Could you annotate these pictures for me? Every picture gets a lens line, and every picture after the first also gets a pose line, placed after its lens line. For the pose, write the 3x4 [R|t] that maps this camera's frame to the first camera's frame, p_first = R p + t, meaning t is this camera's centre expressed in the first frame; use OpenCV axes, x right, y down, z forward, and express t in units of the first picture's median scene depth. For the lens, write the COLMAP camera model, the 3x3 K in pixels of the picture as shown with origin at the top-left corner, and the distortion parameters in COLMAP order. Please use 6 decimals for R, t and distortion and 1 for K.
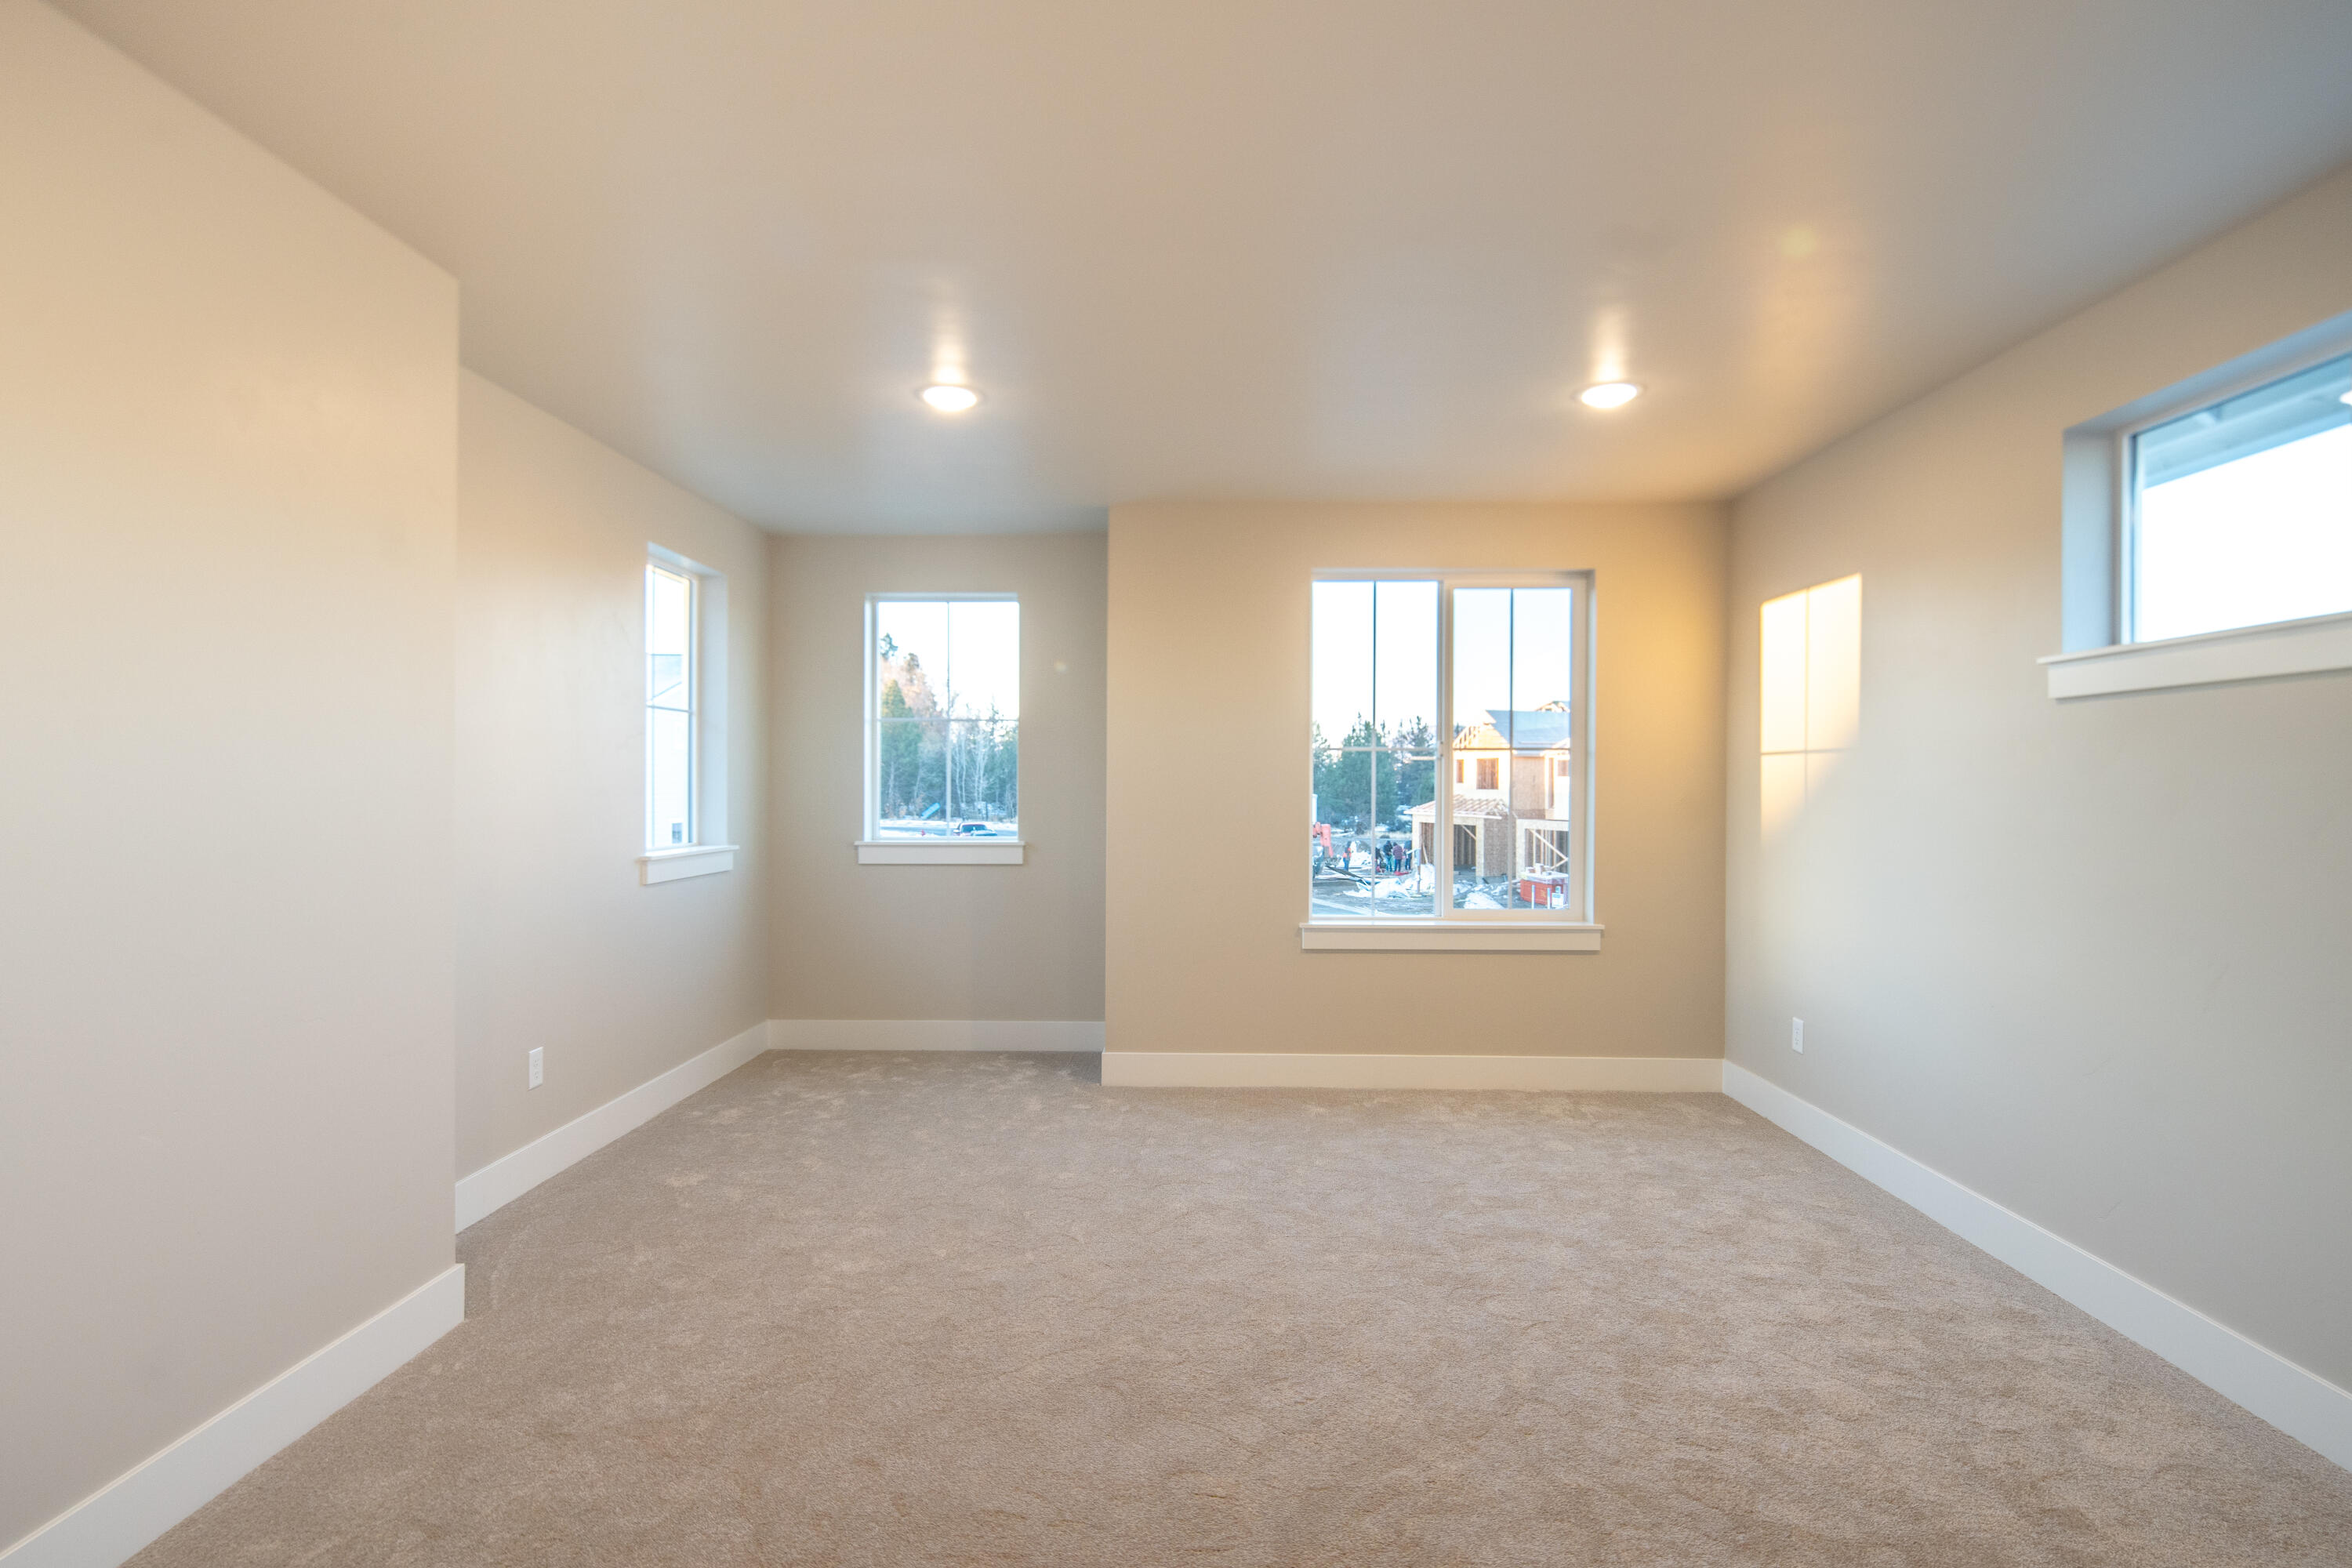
lens RADIAL K [[1175.6, 0, 1199.5], [0, 1175.6, 782.7], [0, 0, 1]] dist [0.007036, -0.005764]
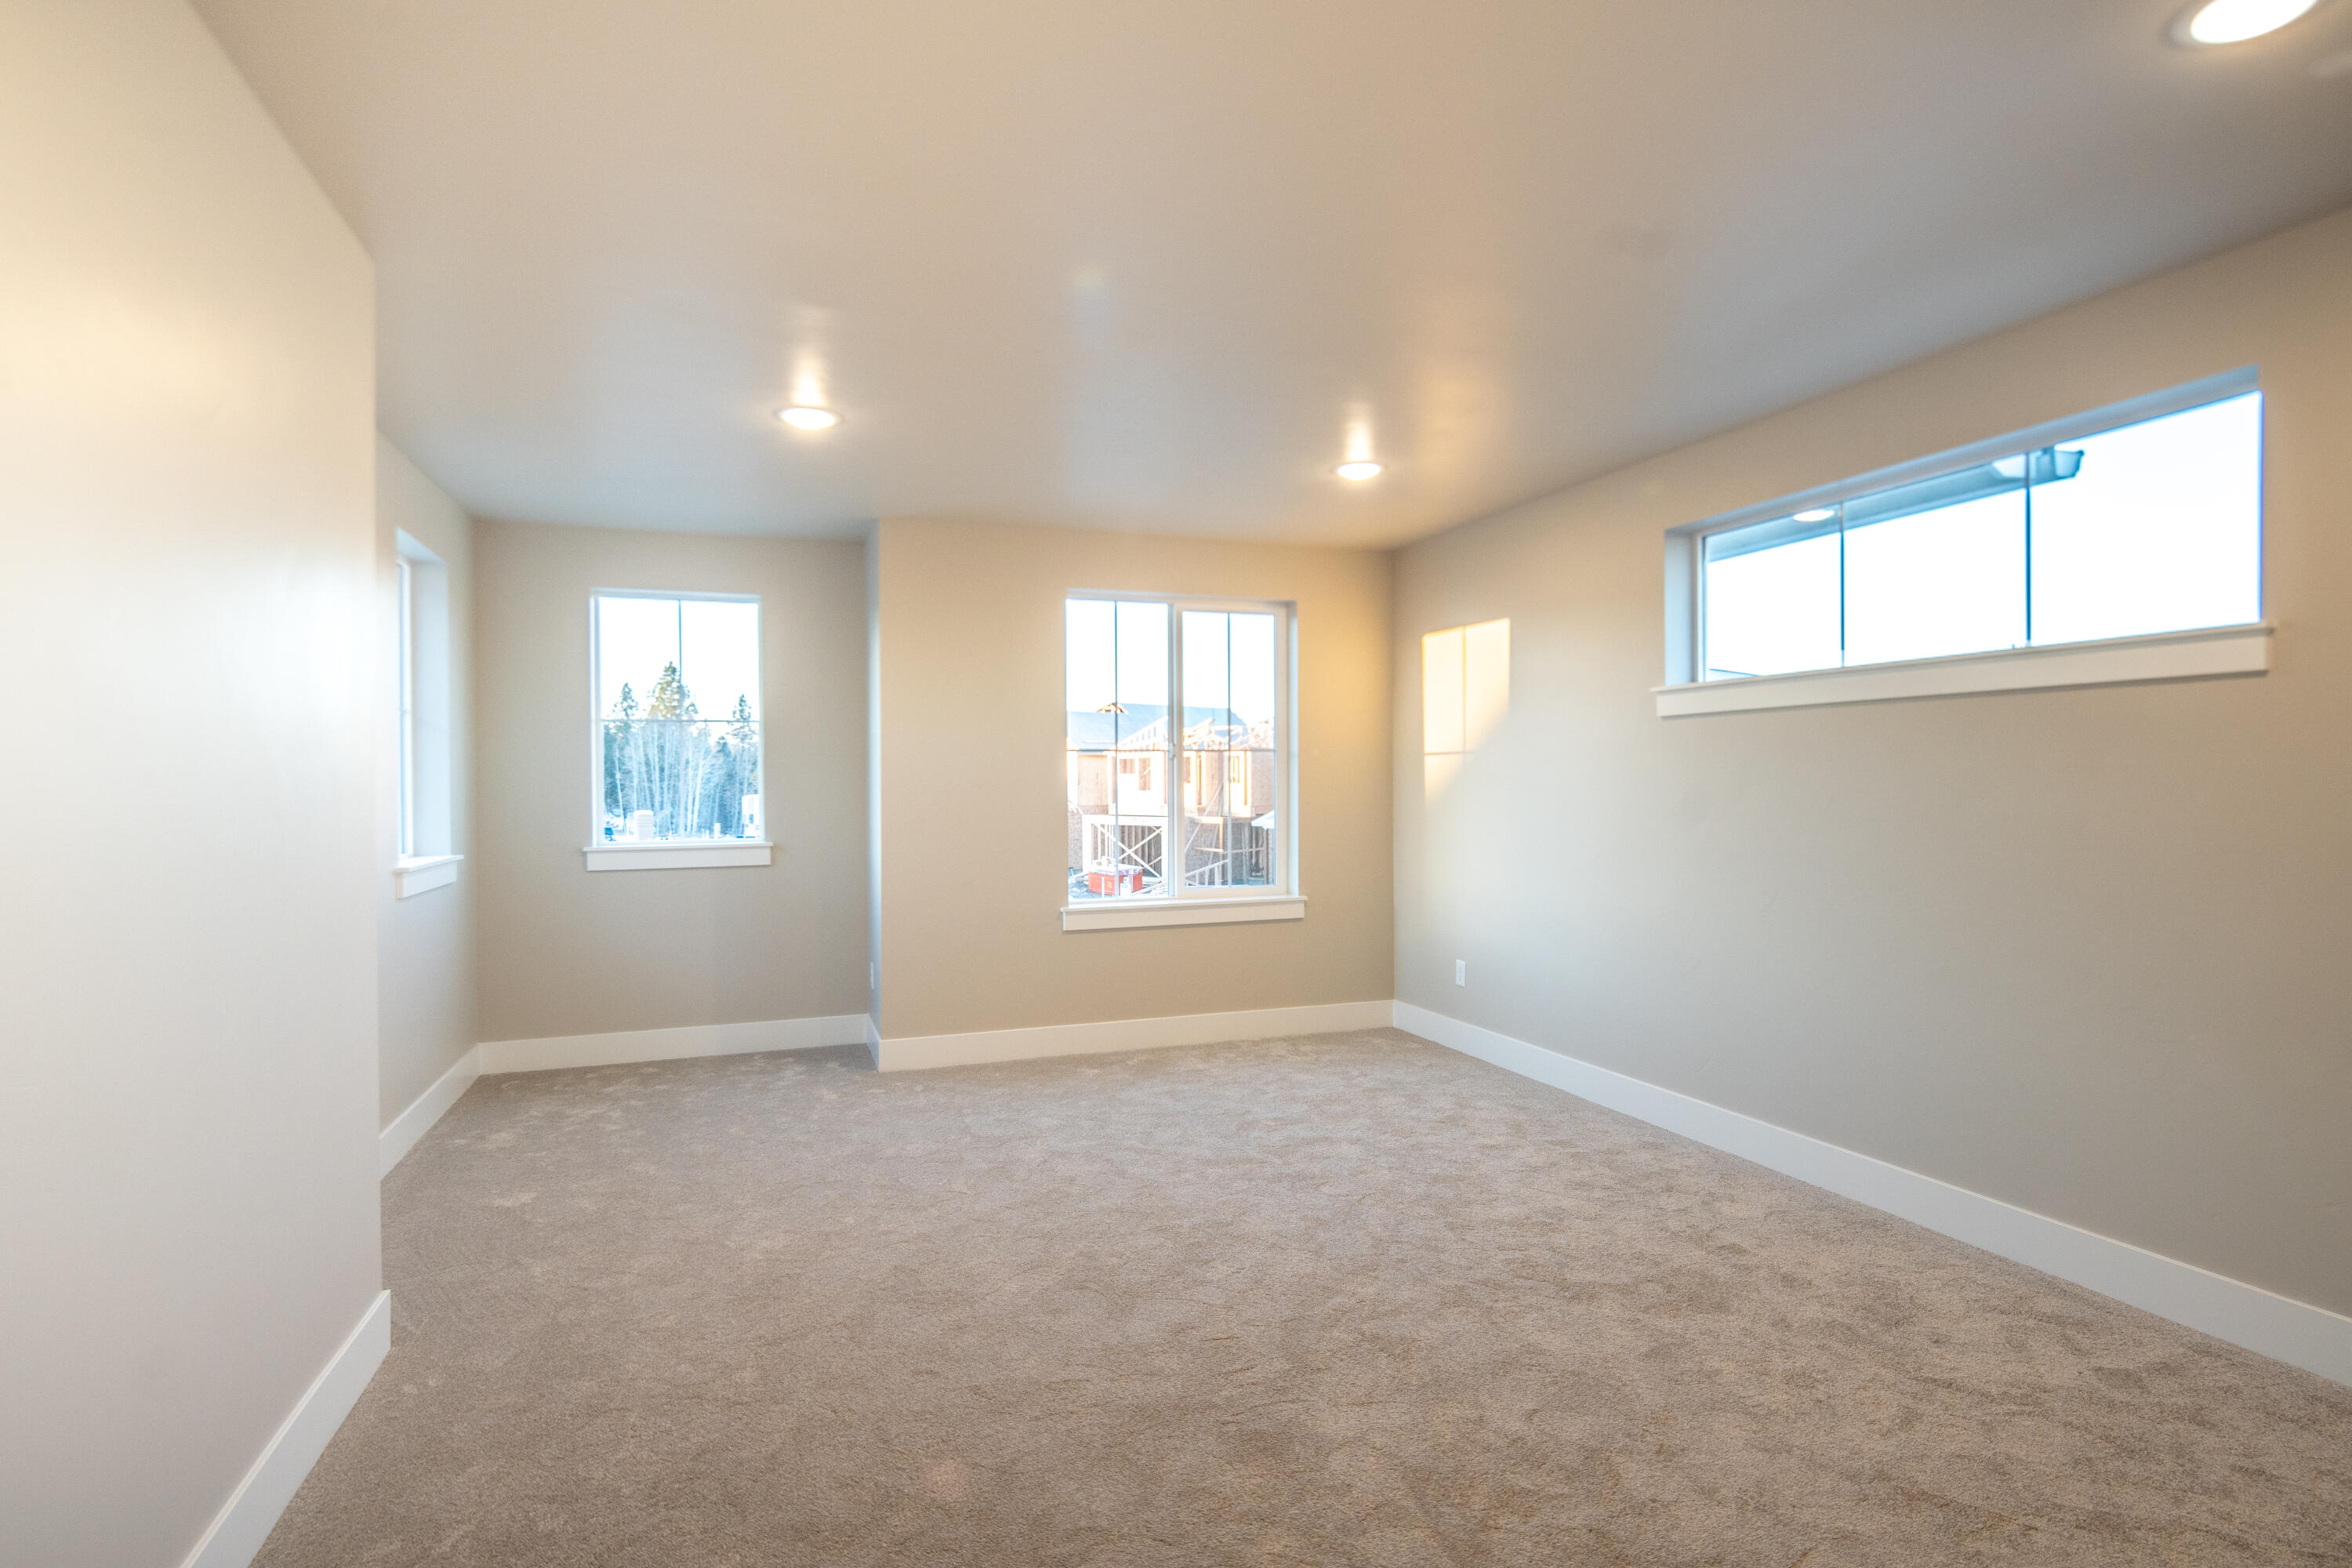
lens RADIAL K [[1175.6, 0, 1197.1], [0, 1175.6, 782.4], [0, 0, 1]] dist [0.007036, -0.005764]
pose [[0.928692, -0.010634, 0.370699, -0.234744], [0.010256, 0.999943, 0.002989, -0.000436], [-0.370709, 0.001026, 0.928748, -0.086451]]
